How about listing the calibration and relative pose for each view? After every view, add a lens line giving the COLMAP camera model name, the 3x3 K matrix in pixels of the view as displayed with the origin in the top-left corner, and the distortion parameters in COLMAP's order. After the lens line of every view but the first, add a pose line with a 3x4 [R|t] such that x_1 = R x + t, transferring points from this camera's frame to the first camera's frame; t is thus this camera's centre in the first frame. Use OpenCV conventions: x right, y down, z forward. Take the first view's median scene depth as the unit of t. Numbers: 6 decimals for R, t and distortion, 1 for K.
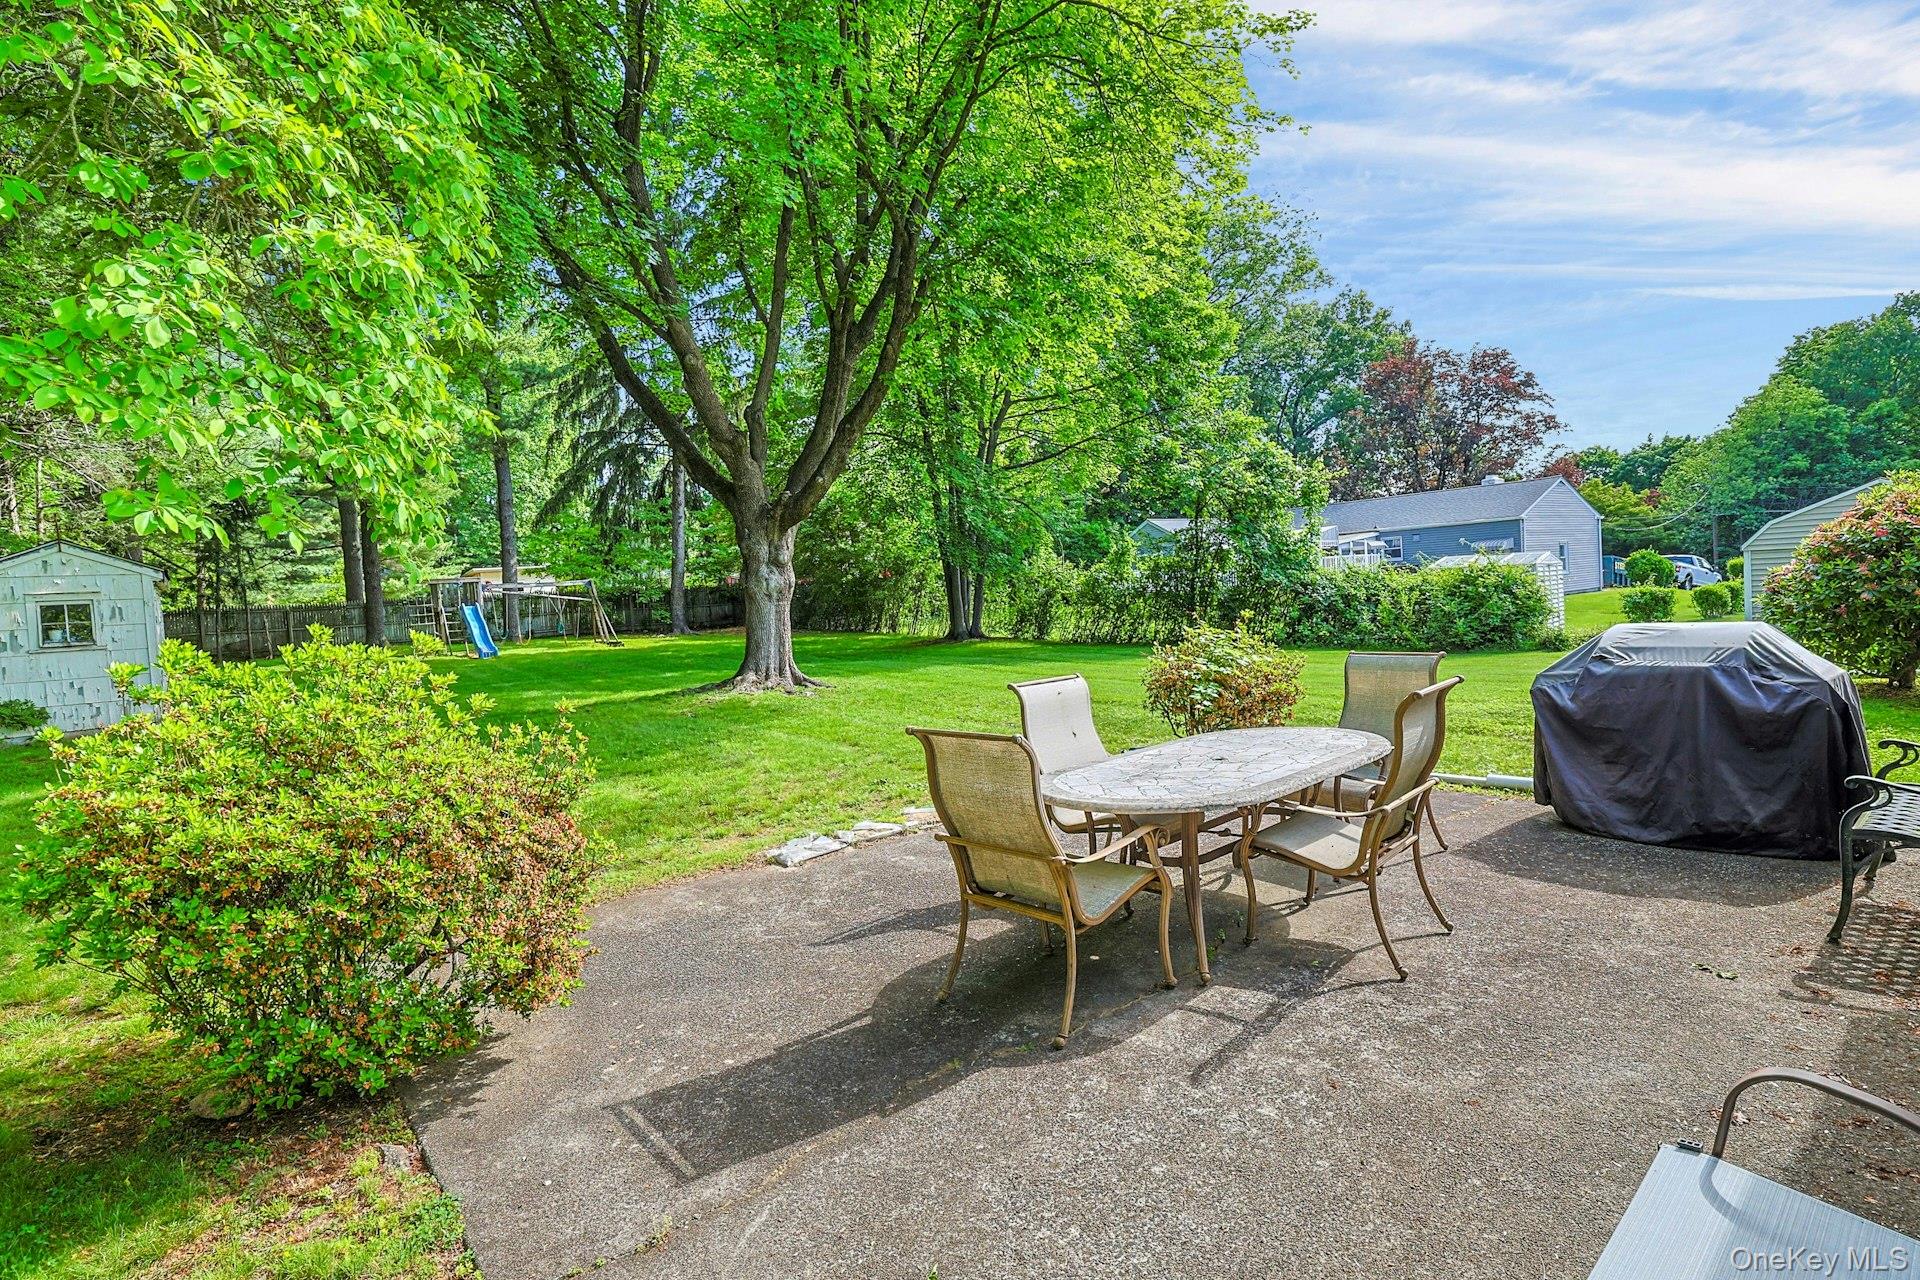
lens RADIAL K [[916.9, 0, 952.7], [0, 916.9, 629.5], [0, 0, 1]] dist [-0.002569, -0.000200]
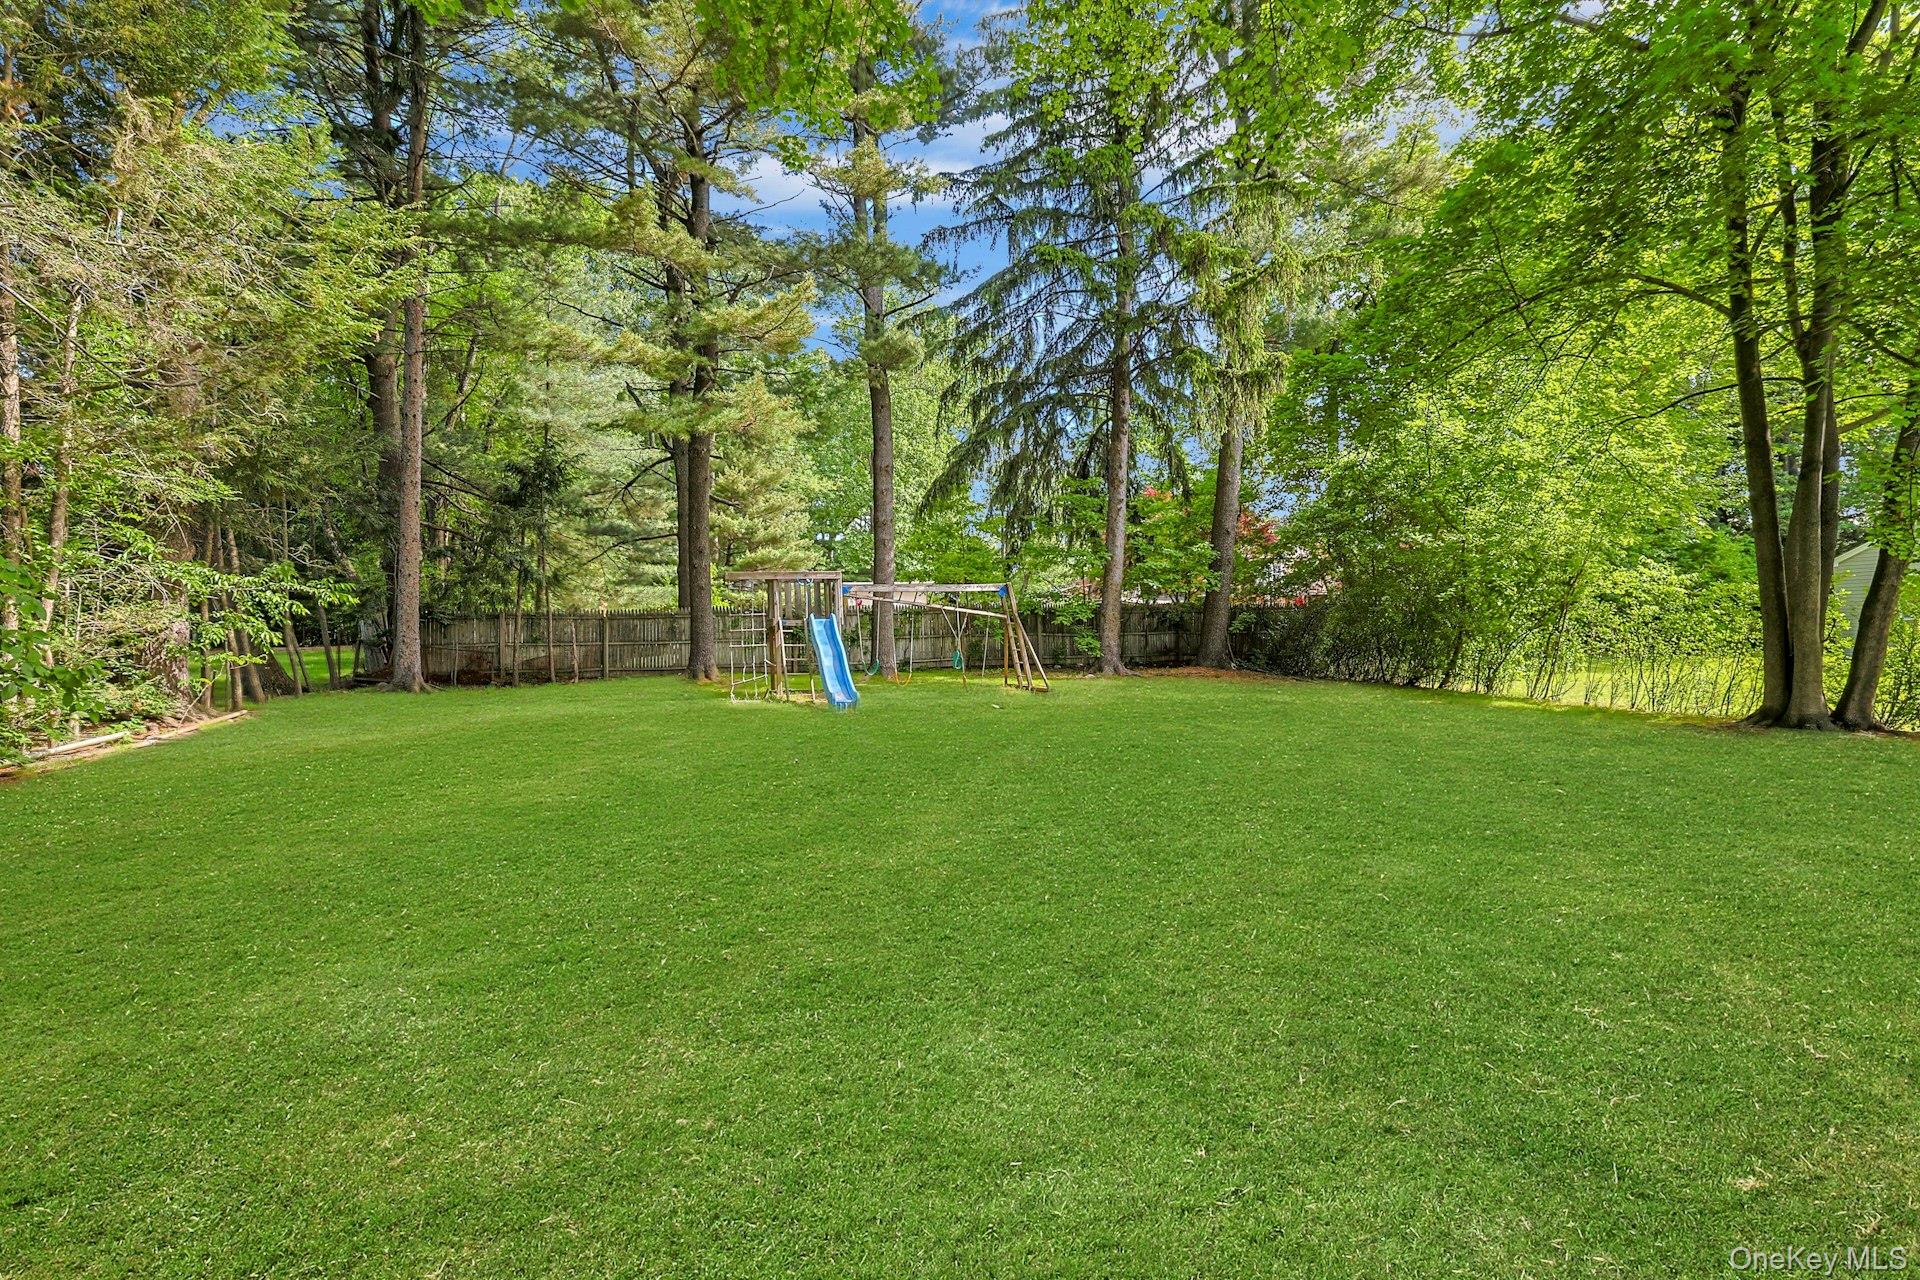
lens RADIAL K [[916.9, 0, 952.7], [0, 916.9, 629.5], [0, 0, 1]] dist [-0.002569, -0.000200]
pose [[0.930756, 0.039848, -0.363462, -0.164128], [-0.051736, 0.998395, -0.023030, -0.006719], [0.361961, 0.040239, 0.931324, 0.338980]]
